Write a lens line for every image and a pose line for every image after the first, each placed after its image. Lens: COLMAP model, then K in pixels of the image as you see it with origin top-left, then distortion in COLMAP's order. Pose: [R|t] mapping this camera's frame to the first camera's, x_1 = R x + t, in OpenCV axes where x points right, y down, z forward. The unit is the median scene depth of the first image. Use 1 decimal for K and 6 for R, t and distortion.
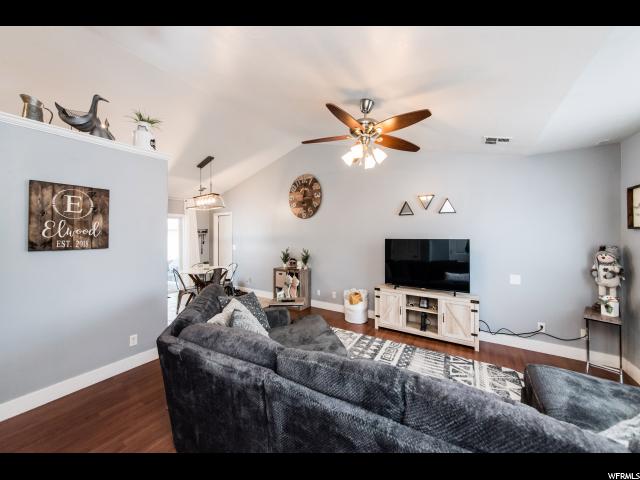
lens RADIAL K [[235.5, 0, 326.9], [0, 235.5, 232.2], [0, 0, 1]] dist [-0.000284, -0.000114]
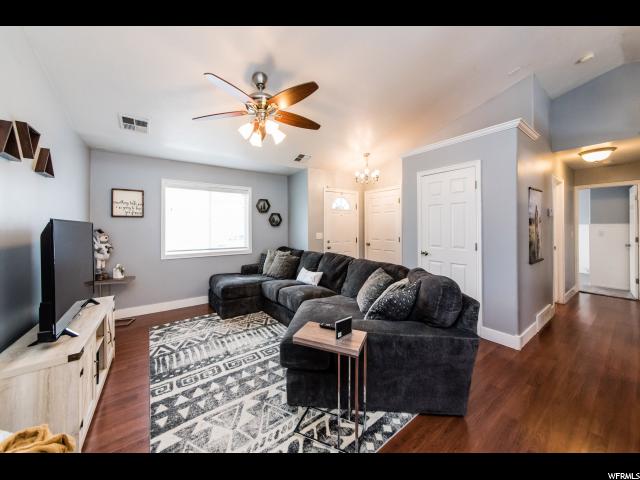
lens RADIAL K [[228.3, 0, 322.3], [0, 228.3, 220.9], [0, 0, 1]] dist [0.000515, 0.000009]
pose [[-0.932403, 0.025512, 0.360518, -0.328203], [0.012277, 0.999166, -0.038954, 0.065212], [-0.361211, -0.031894, -0.931938, 1.436309]]
